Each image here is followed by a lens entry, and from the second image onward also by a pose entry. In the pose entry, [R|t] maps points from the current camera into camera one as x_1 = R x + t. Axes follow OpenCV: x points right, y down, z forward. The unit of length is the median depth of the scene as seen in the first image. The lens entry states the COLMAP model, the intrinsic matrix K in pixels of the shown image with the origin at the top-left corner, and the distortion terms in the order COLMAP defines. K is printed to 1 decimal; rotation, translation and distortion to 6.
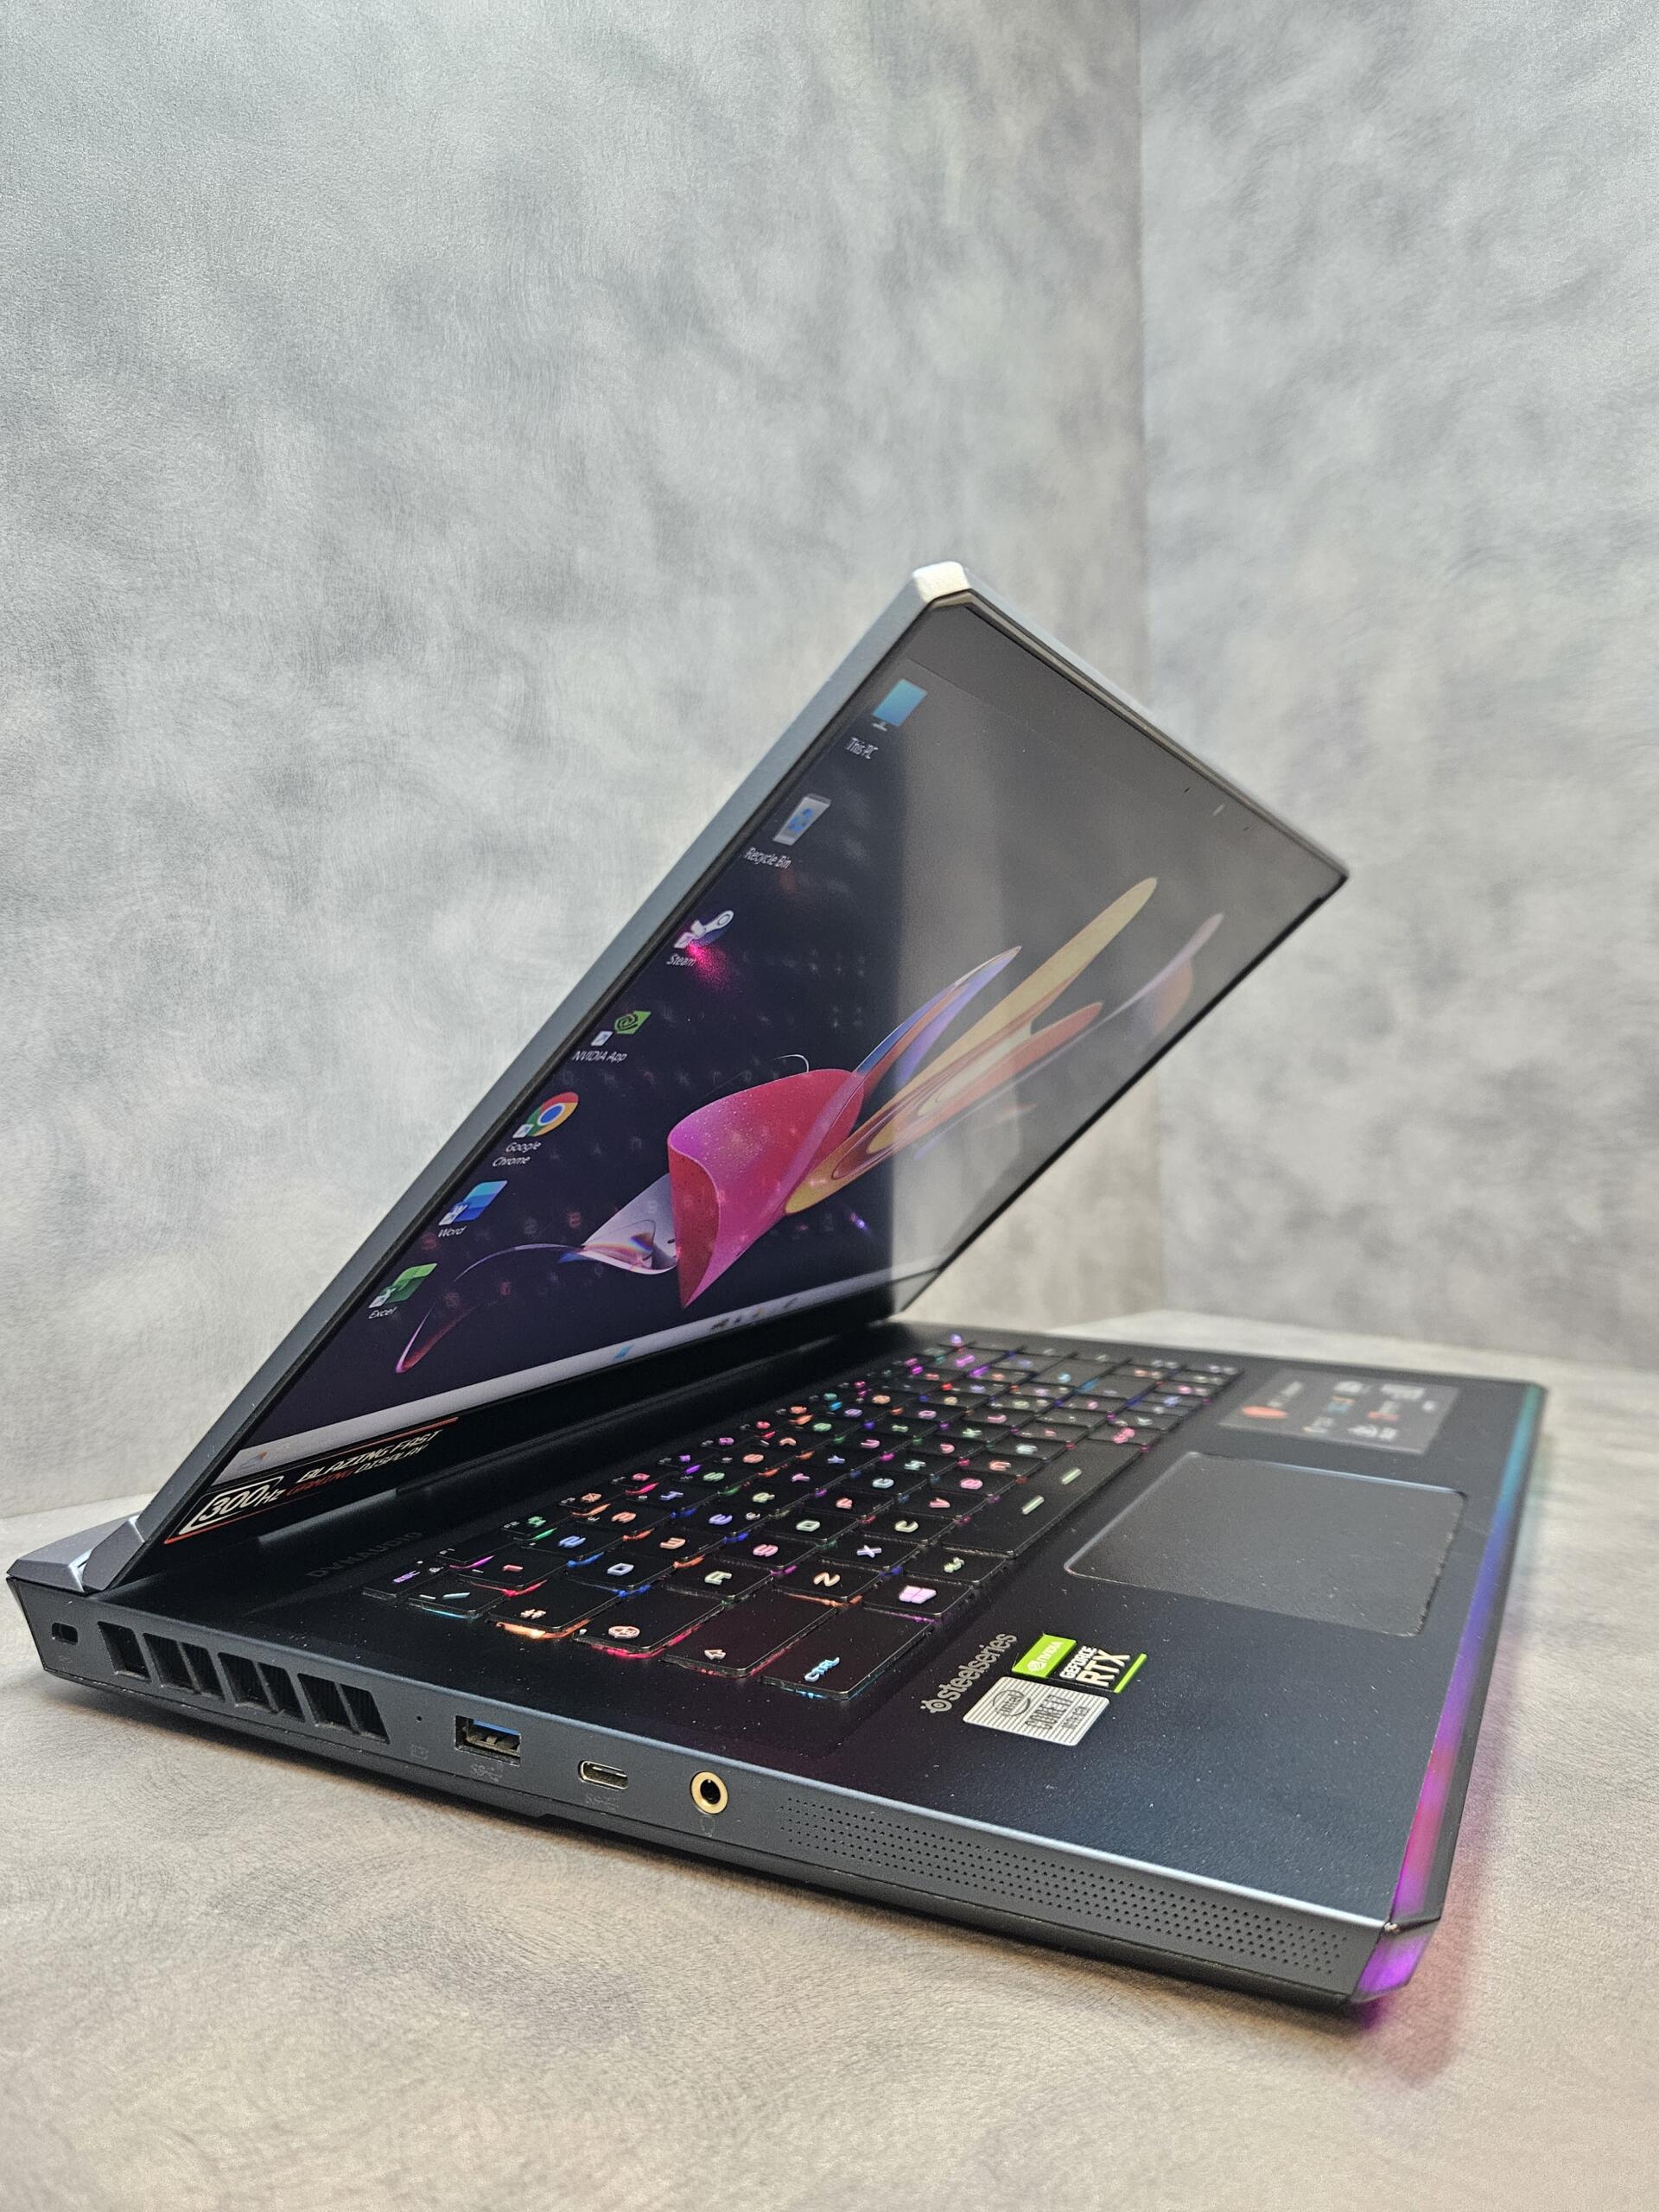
lens RADIAL K [[1539.0, 0, 842.4], [0, 1539.0, 1086.9], [0, 0, 1]] dist [0.041780, -0.053905]
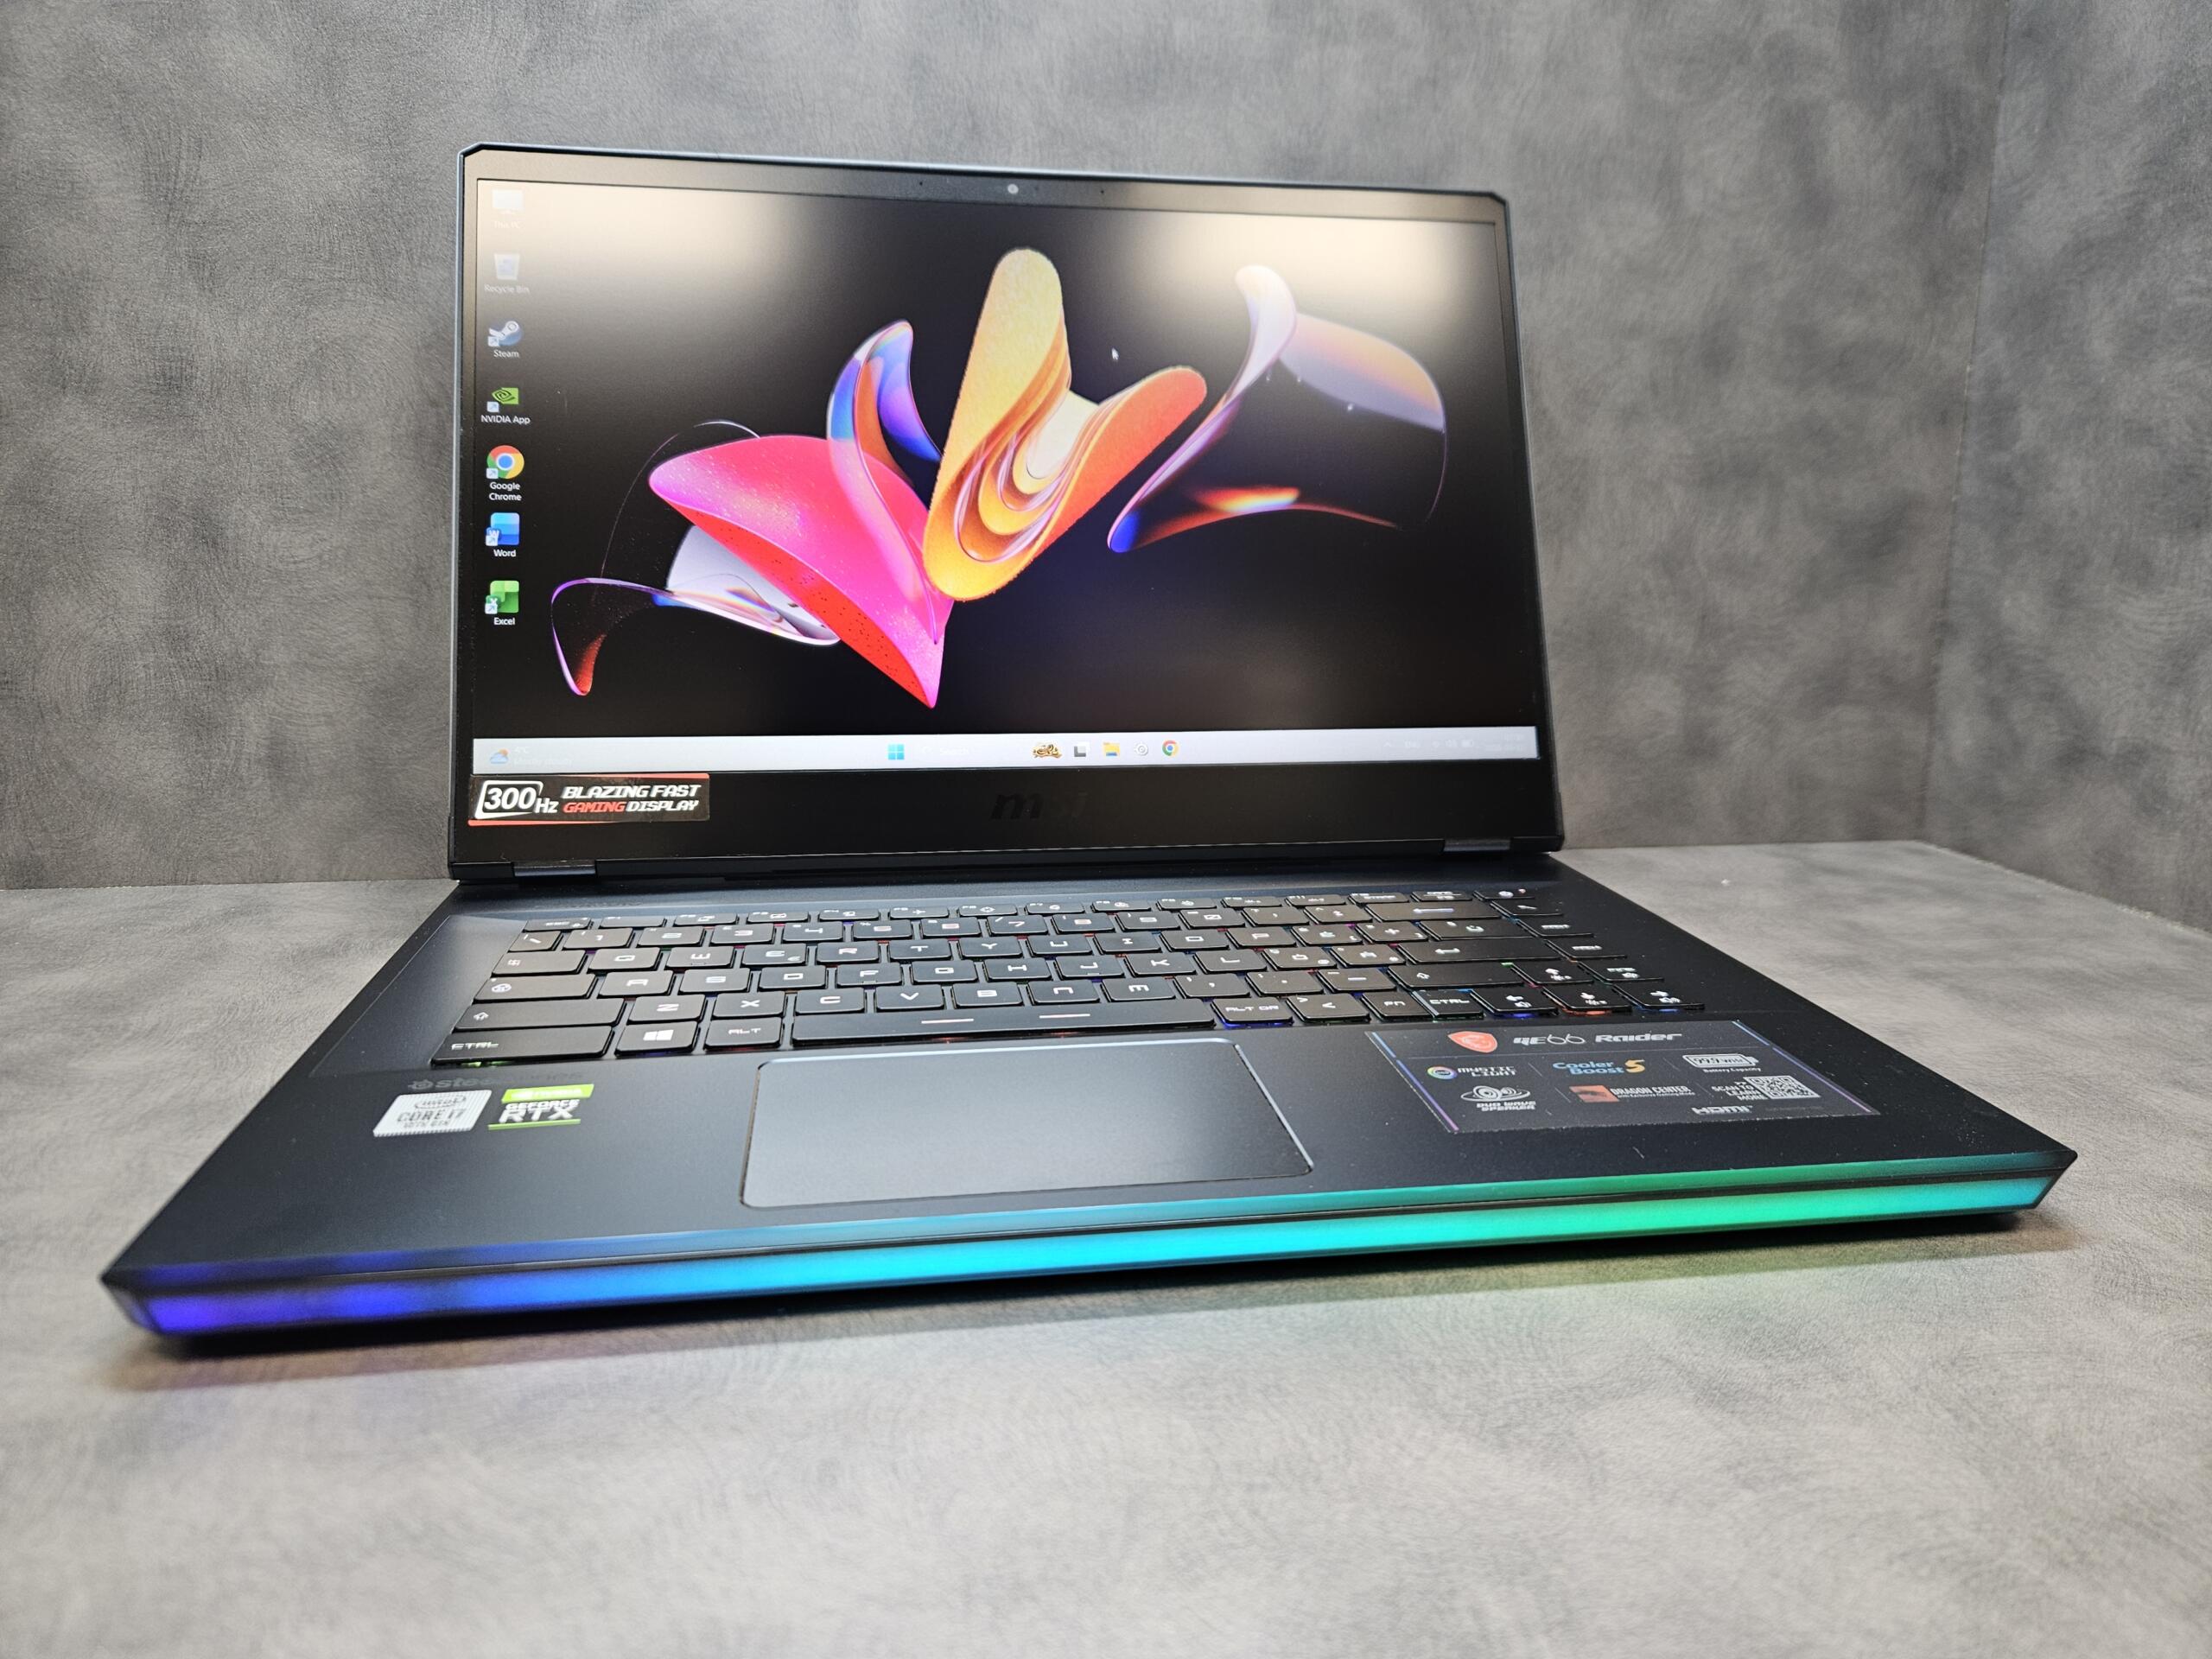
lens RADIAL K [[1539.0, 0, 1103.5], [0, 1539.0, 821.3], [0, 0, 1]] dist [0.041780, -0.053905]
pose [[0.844524, 0.133225, -0.518681, 0.415223], [-0.024563, 0.977178, 0.210998, -0.056746], [0.534954, -0.165452, 0.828523, 0.061231]]
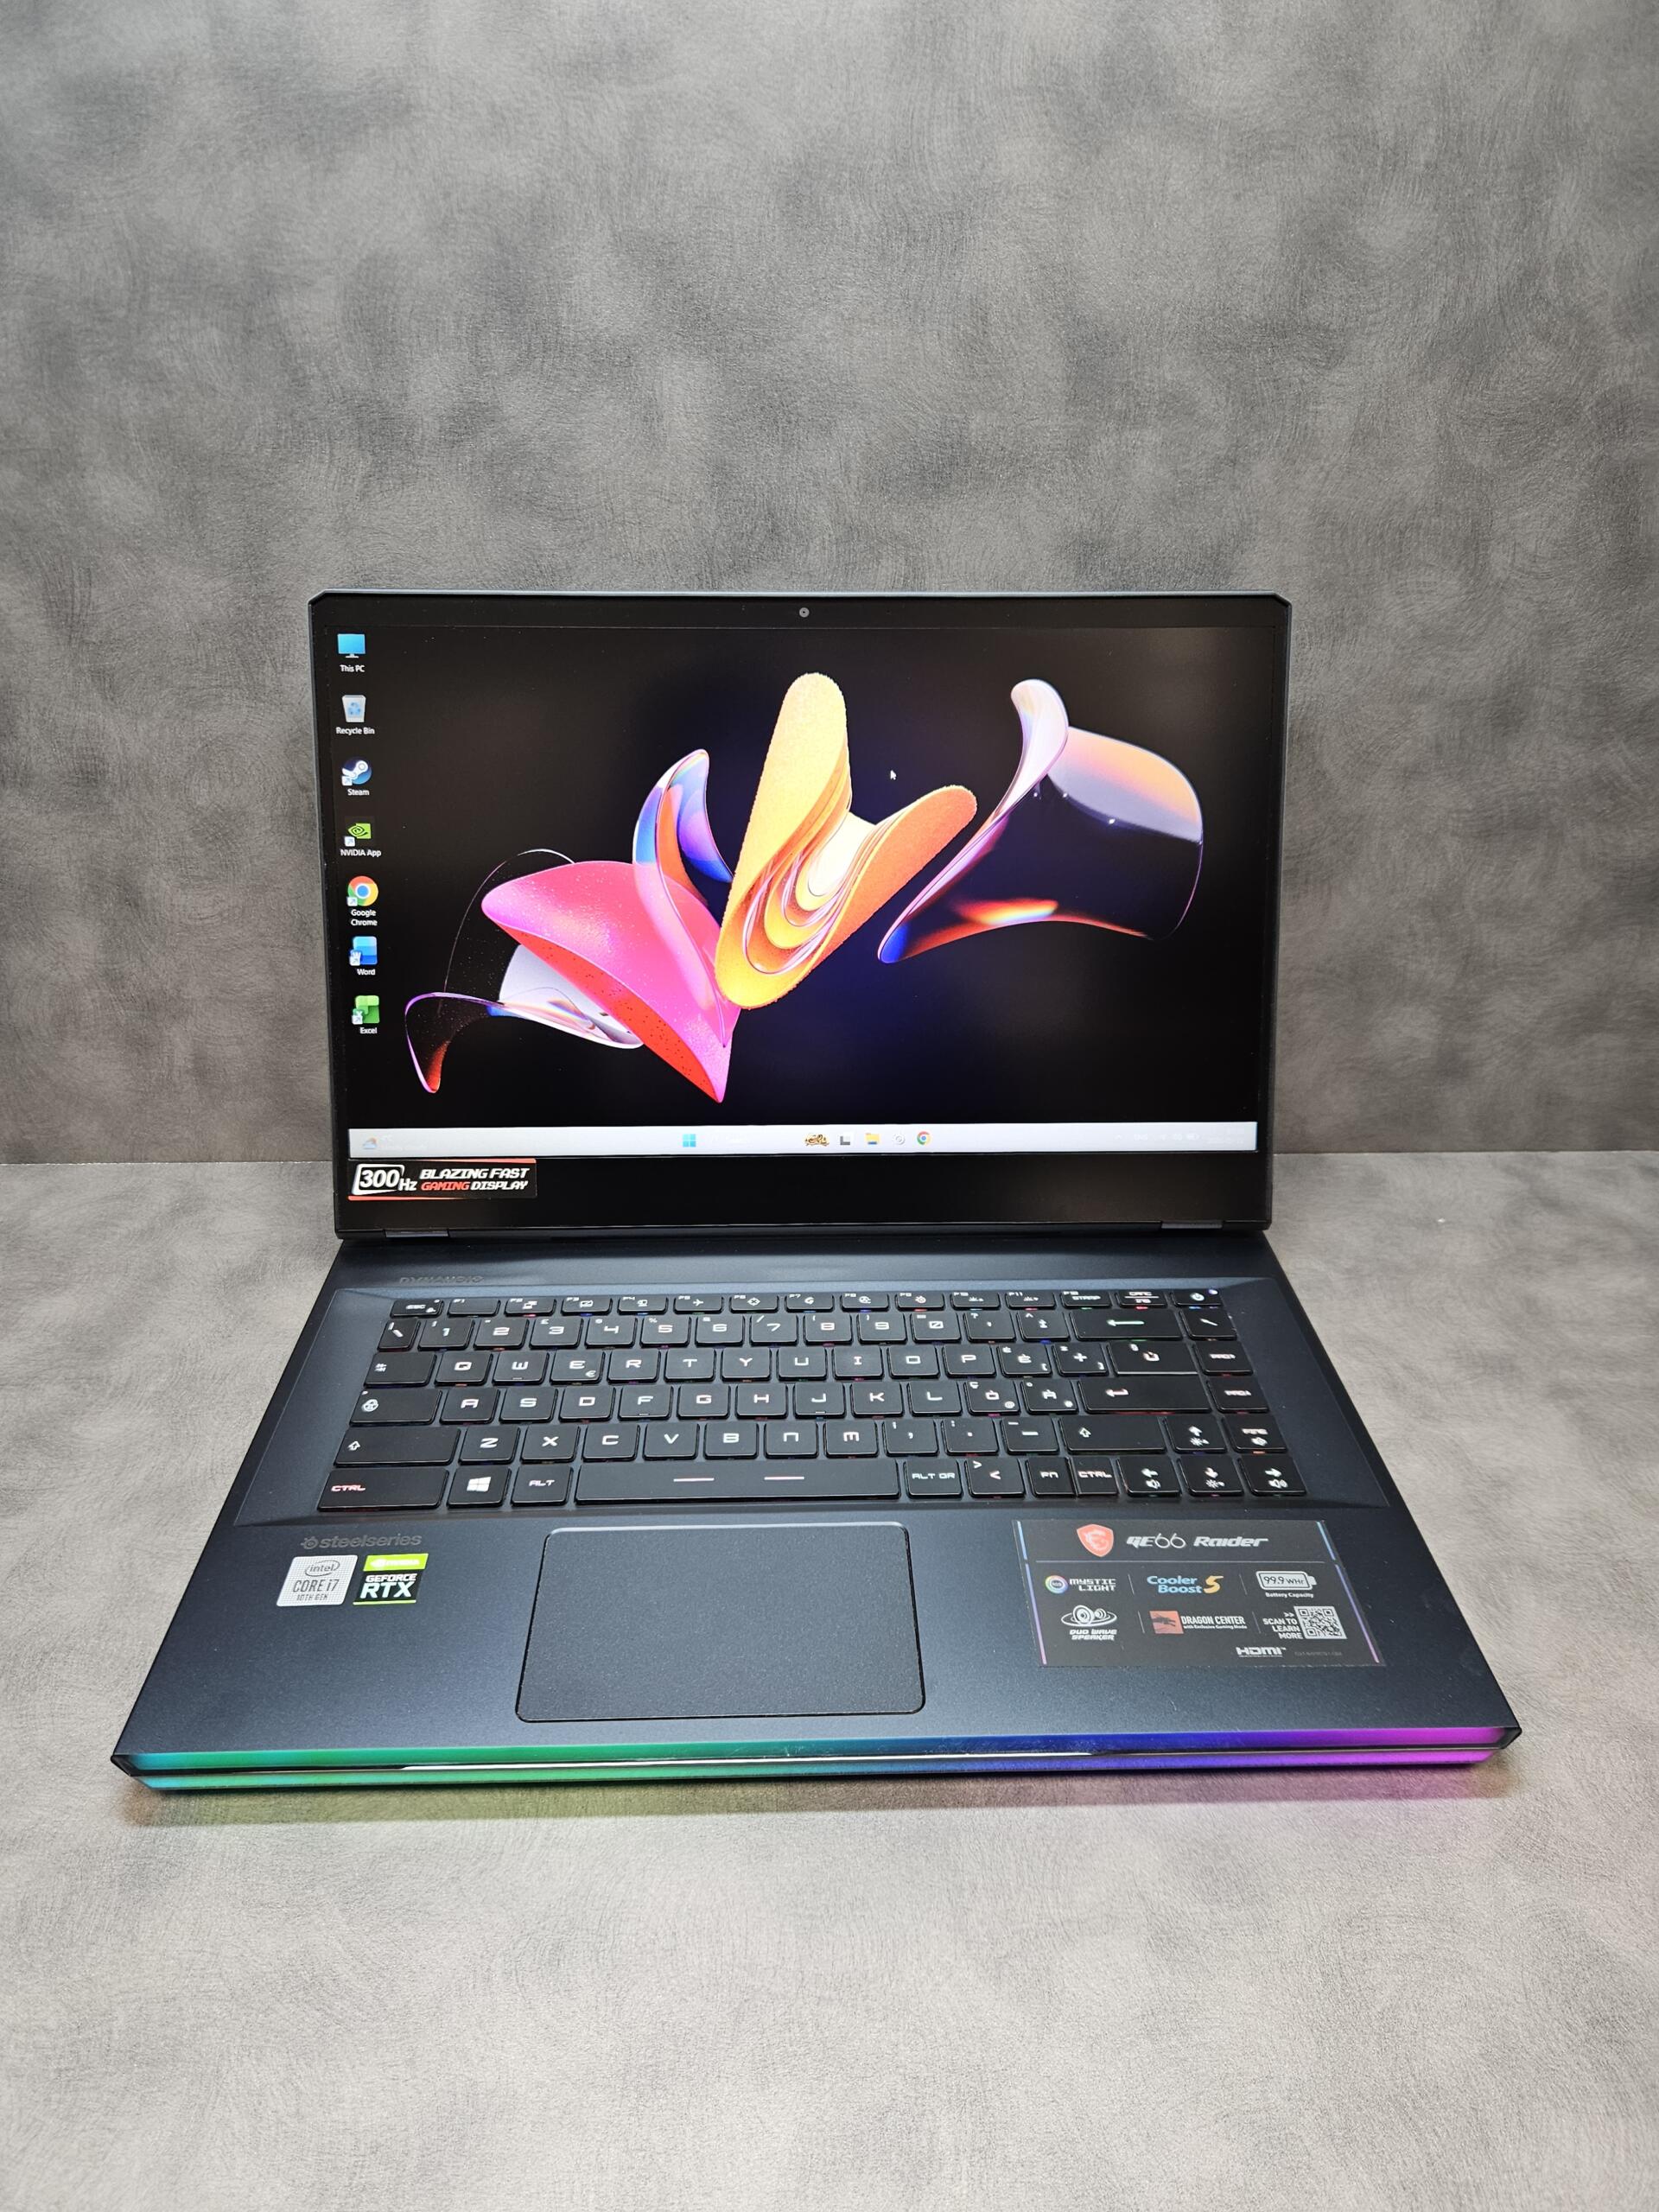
lens RADIAL K [[1539.0, 0, 819.7], [0, 1539.0, 1098.1], [0, 0, 1]] dist [0.041780, -0.053905]
pose [[0.765793, 0.310882, -0.562951, 0.511077], [-0.018246, 0.885539, 0.464206, -0.460301], [0.642829, -0.345214, 0.683812, 0.087770]]
